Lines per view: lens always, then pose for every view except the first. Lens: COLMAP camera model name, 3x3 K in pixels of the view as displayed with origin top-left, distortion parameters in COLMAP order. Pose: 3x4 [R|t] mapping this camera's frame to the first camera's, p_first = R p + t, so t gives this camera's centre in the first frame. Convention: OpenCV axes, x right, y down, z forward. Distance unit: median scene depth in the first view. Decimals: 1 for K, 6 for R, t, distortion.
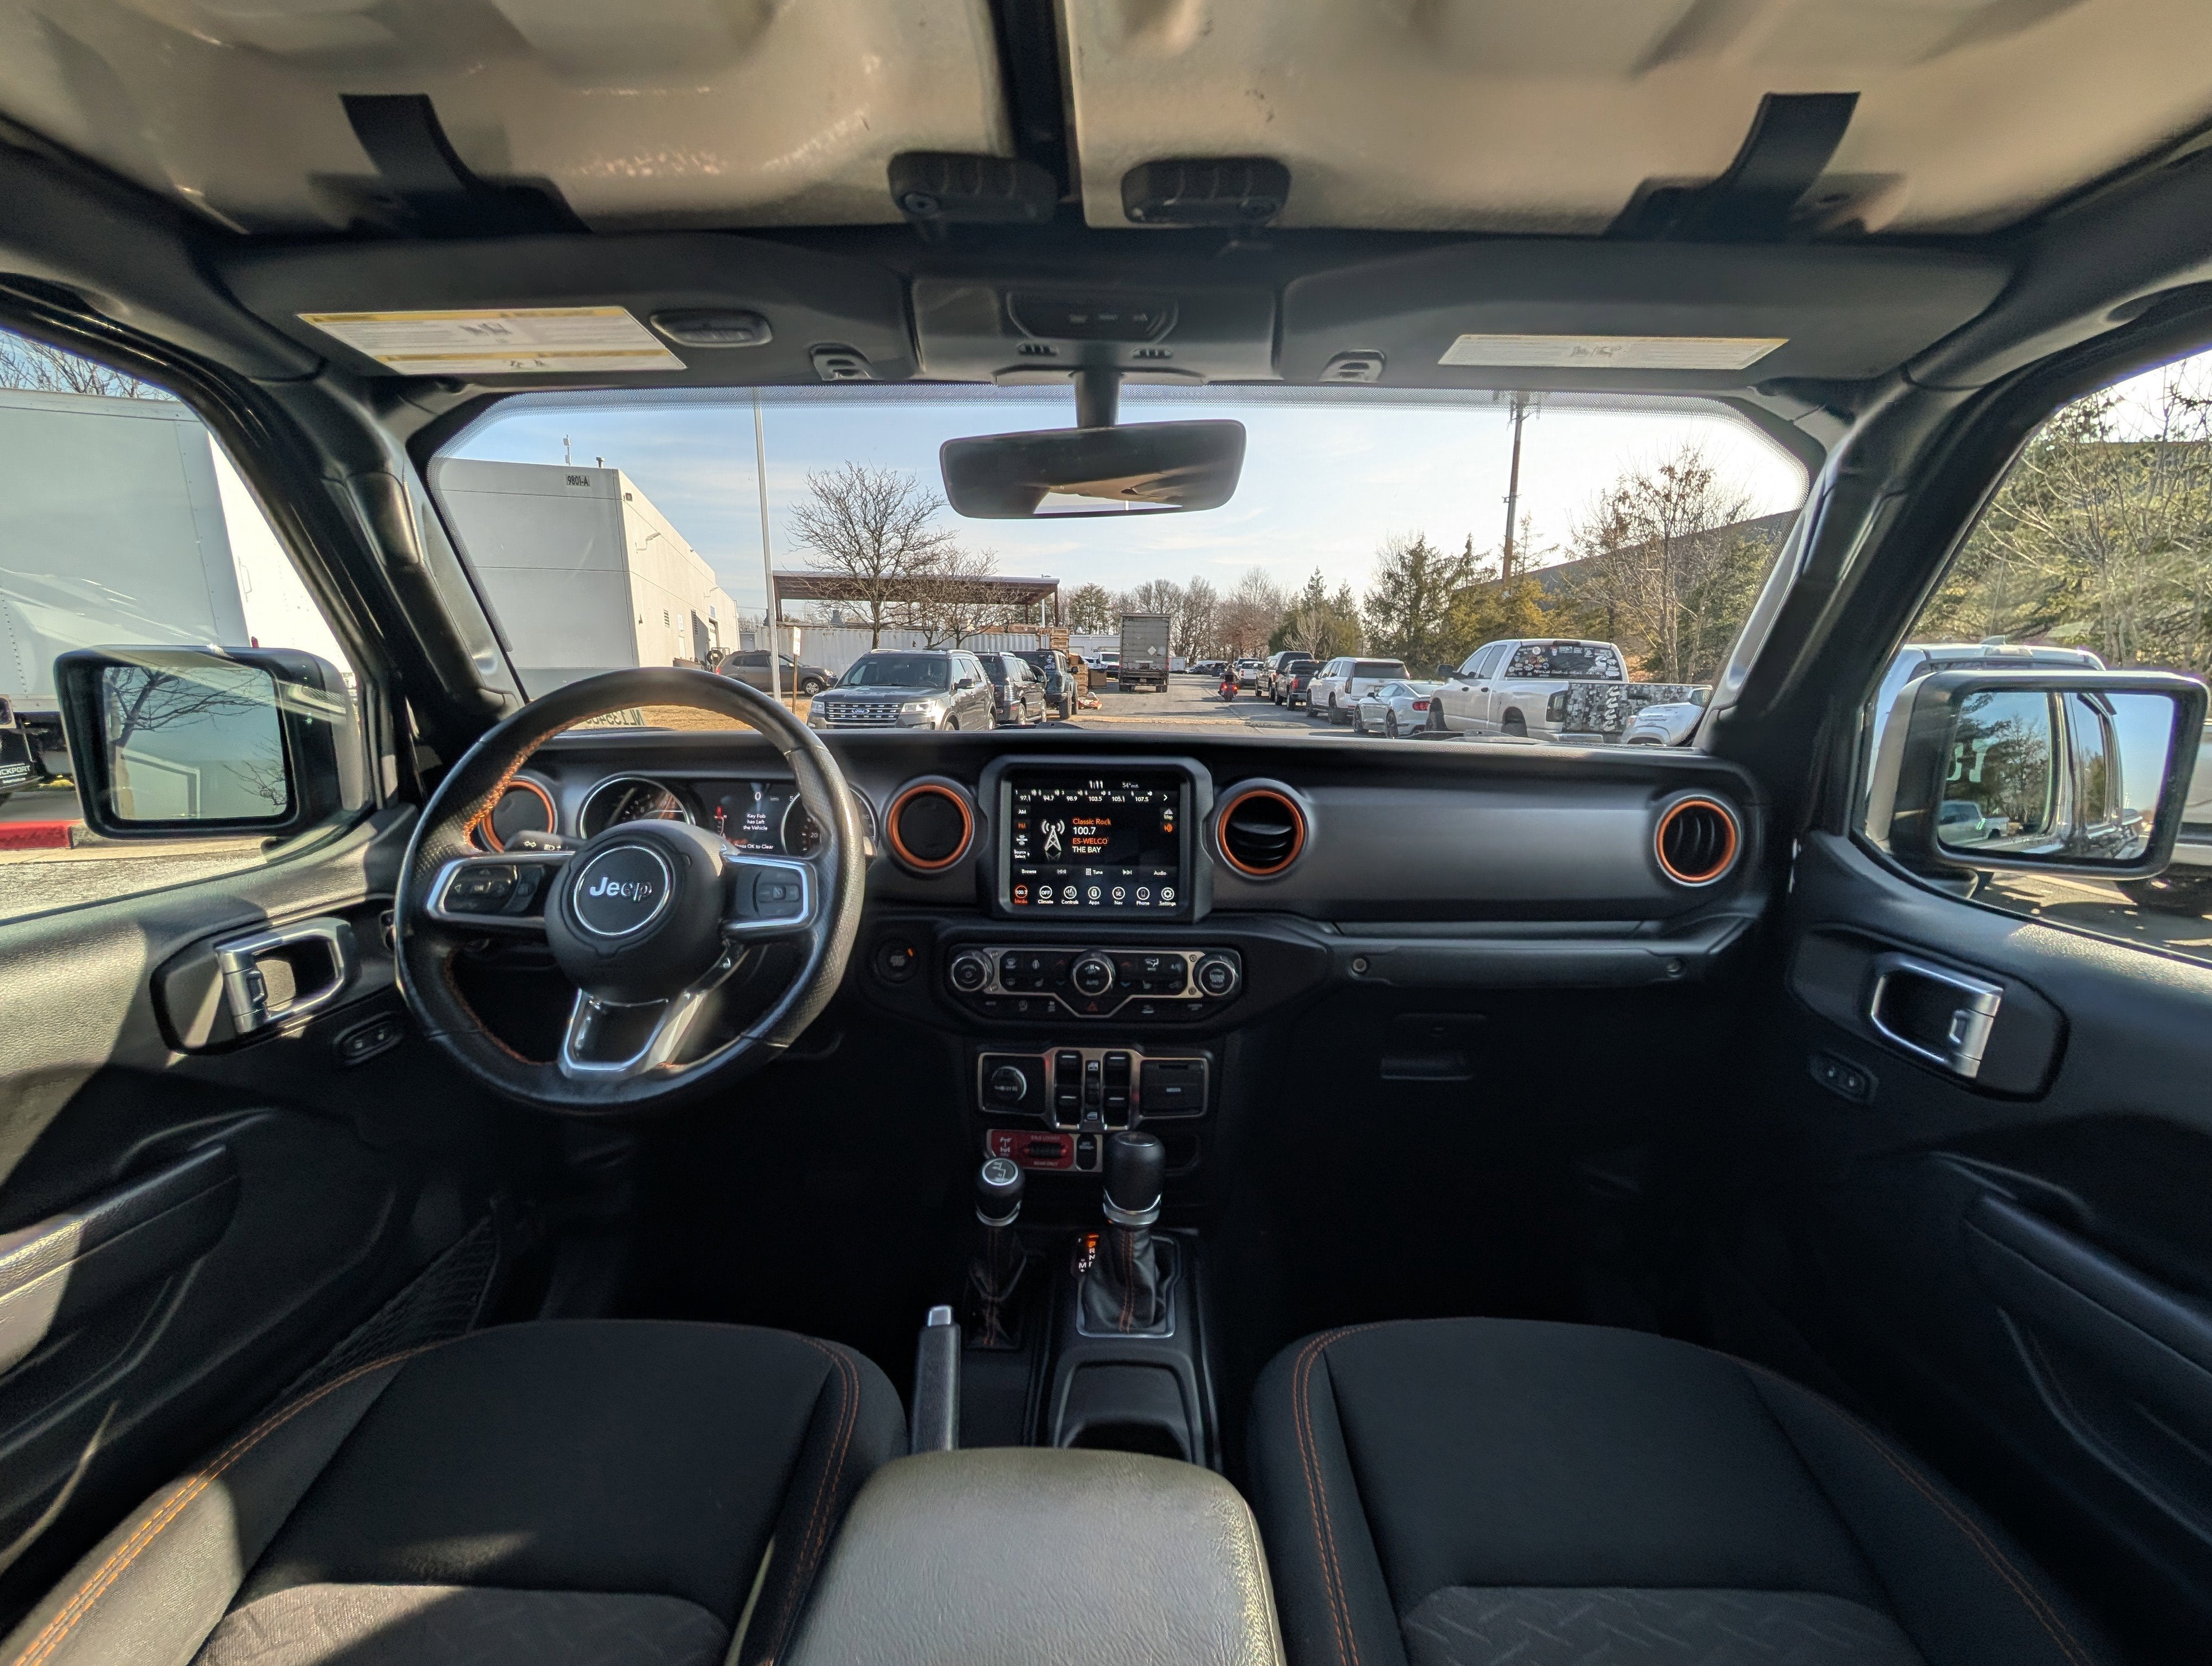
lens RADIAL K [[842.6, 0, 1103.6], [0, 842.6, 831.9], [0, 0, 1]] dist [0.000442, 0.000226]
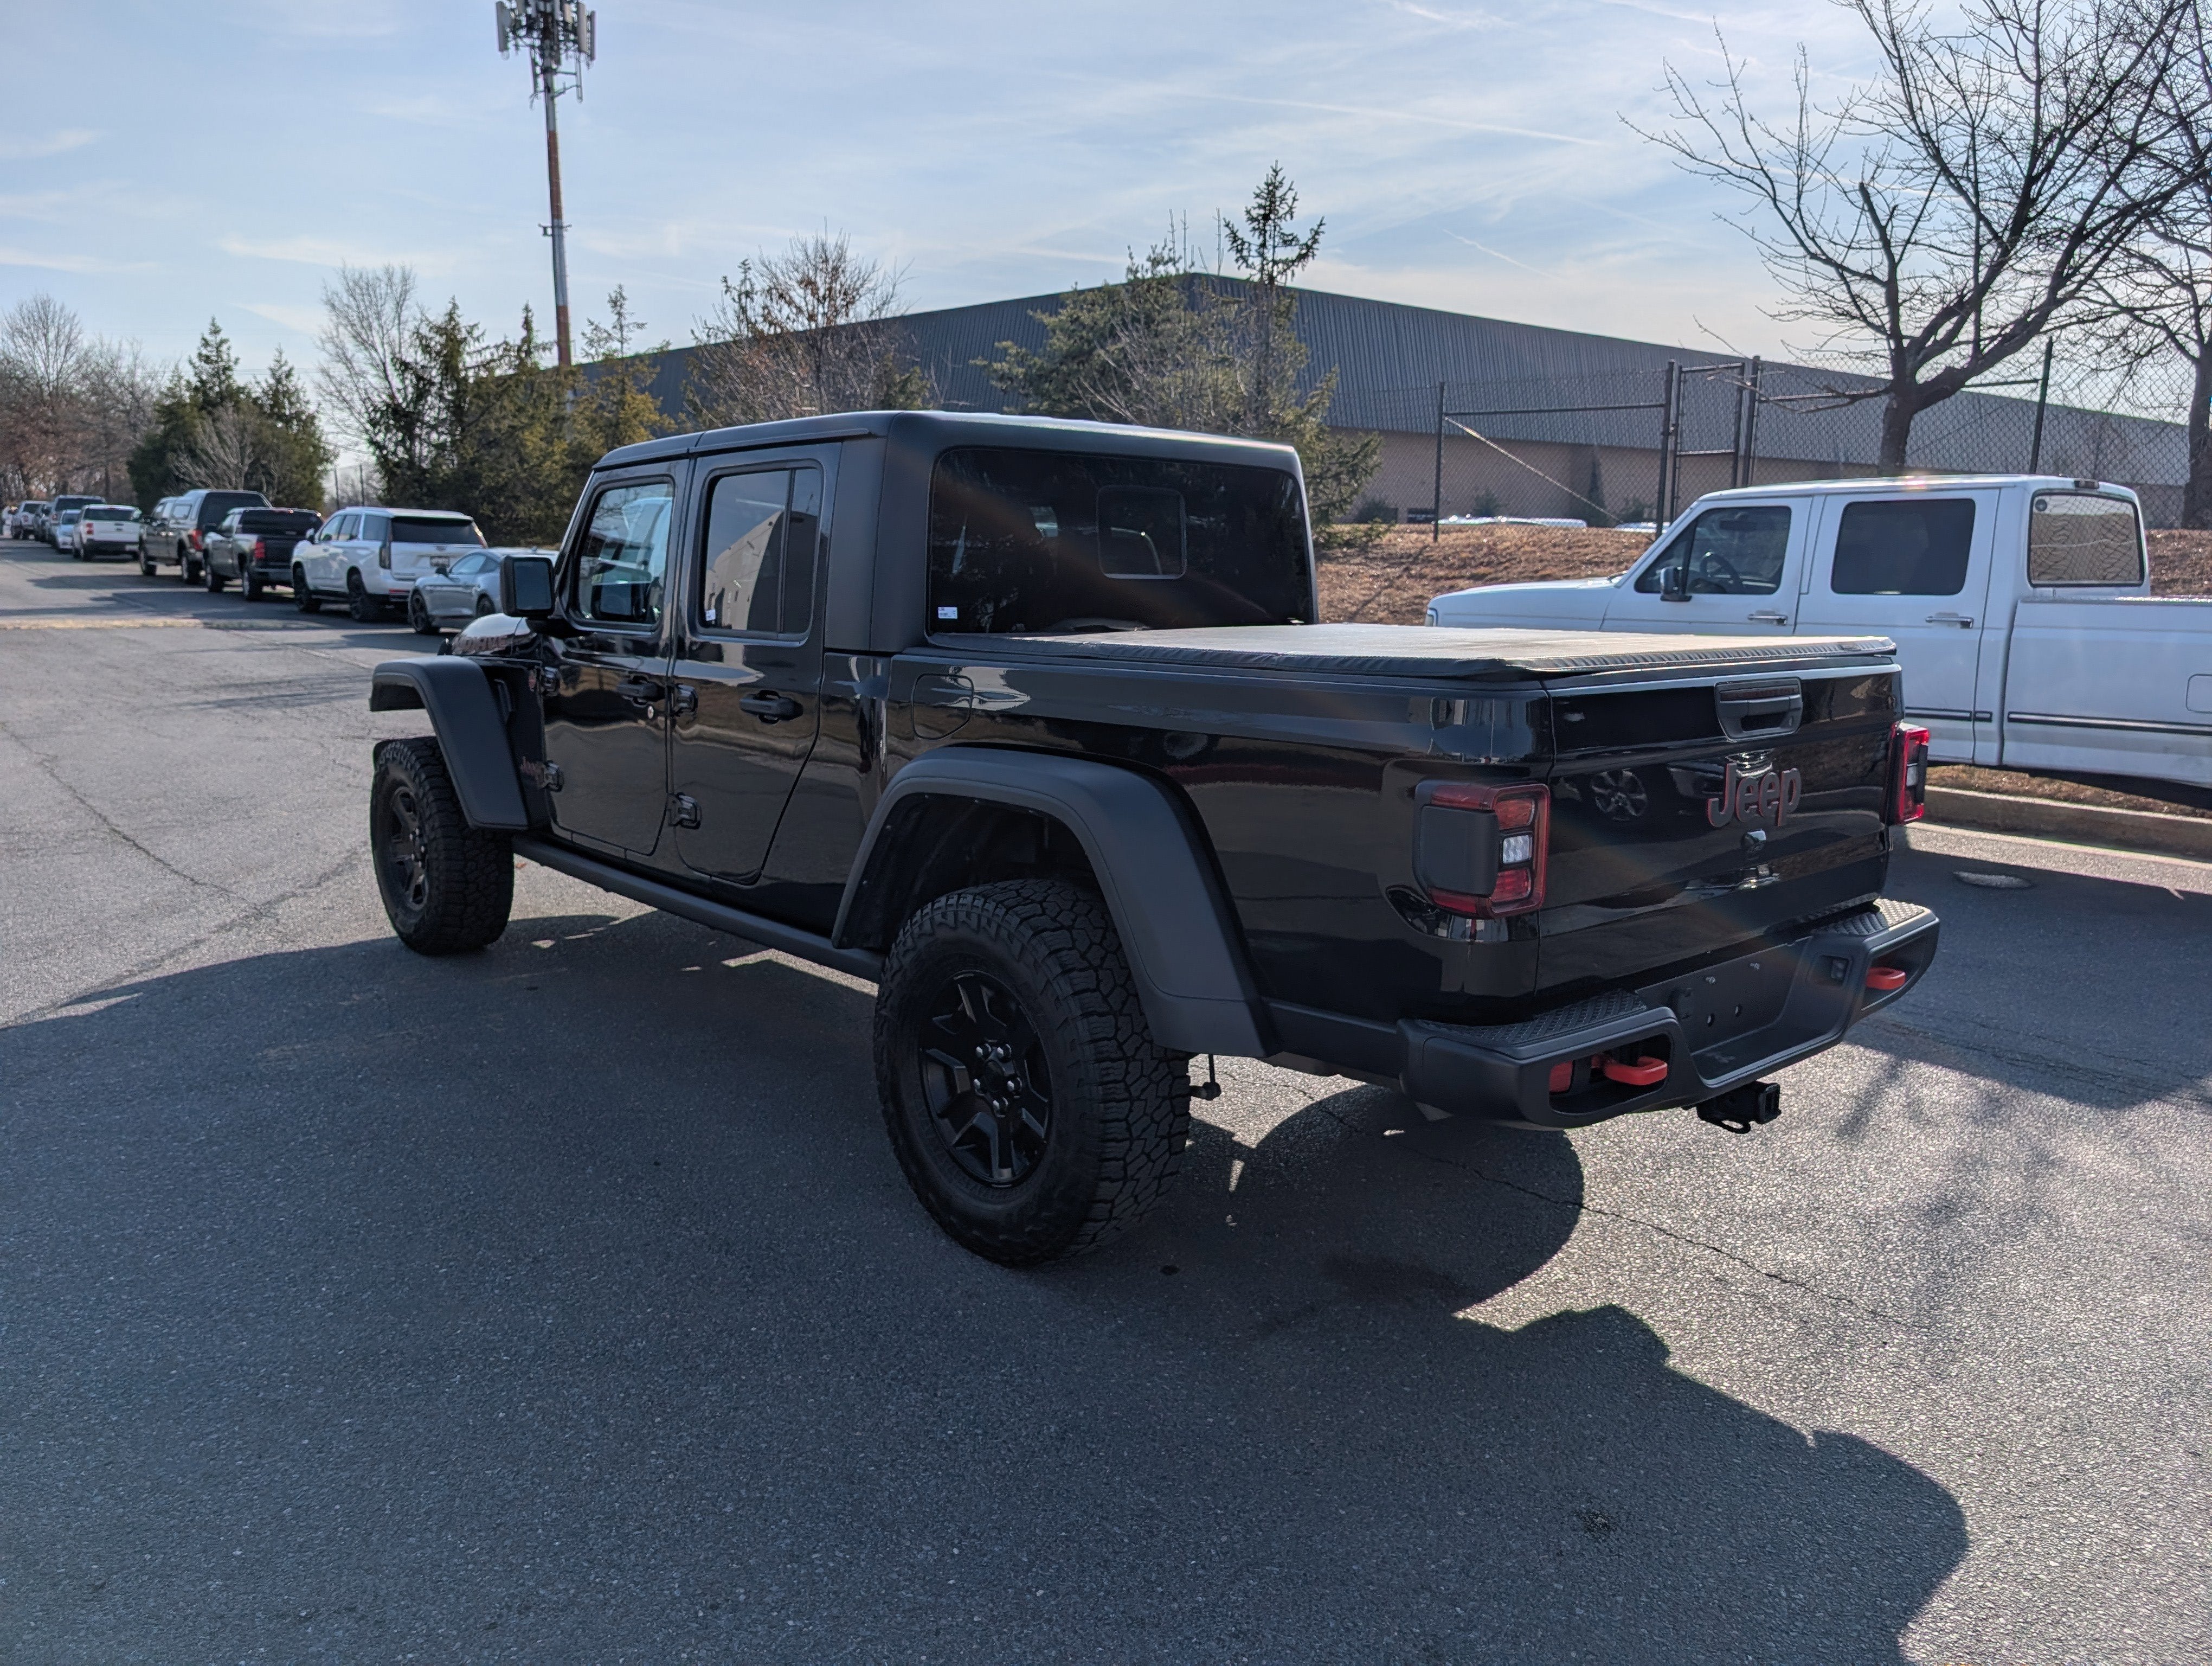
lens RADIAL K [[1599.5, 0, 1133.8], [0, 1599.5, 829.7], [0, 0, 1]] dist [0.002911, -0.000891]
pose [[0.715277, -0.119801, 0.688496, -0.179397], [0.119881, 0.991627, 0.048003, 0.037280], [-0.688482, 0.048202, 0.723650, -0.234983]]
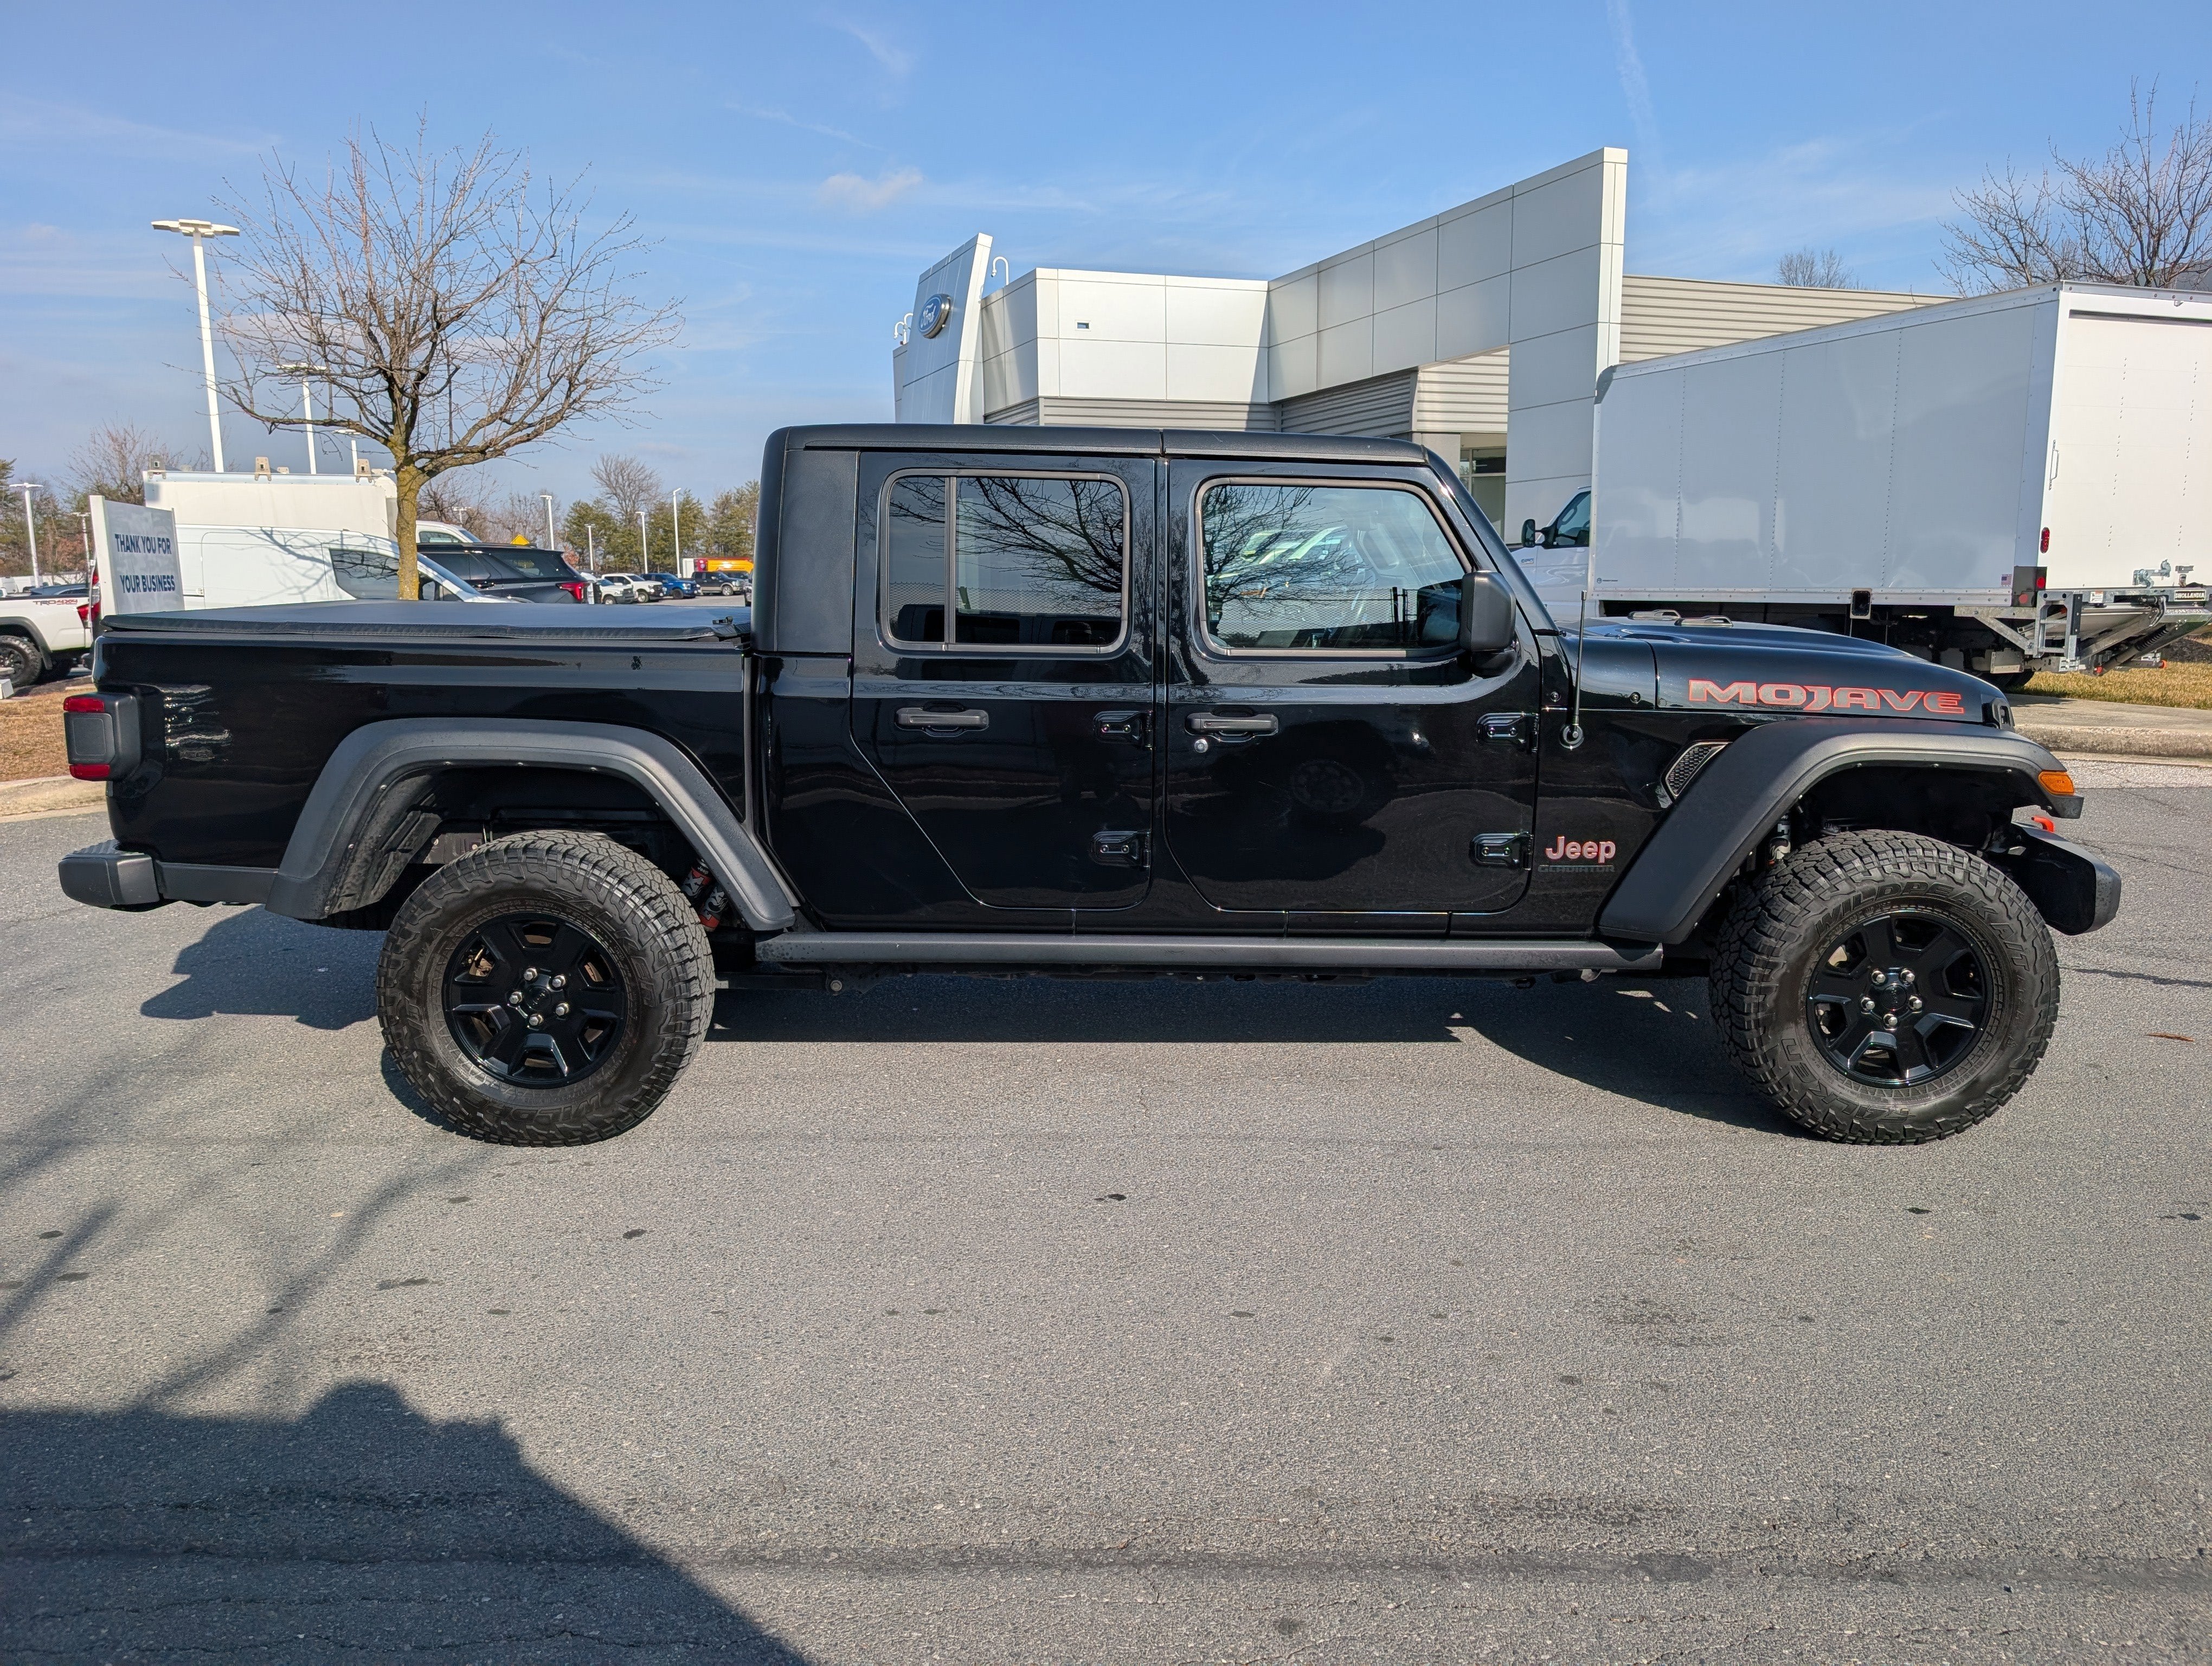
lens RADIAL K [[1609.2, 0, 1117.5], [0, 1609.2, 828.6], [0, 0, 1]] dist [0.005957, 0.001745]
pose [[0.027986, 0.158730, -0.986925, 0.287327], [-0.181139, 0.971772, 0.151157, 0.000772], [0.983059, 0.174541, 0.055948, -0.009853]]
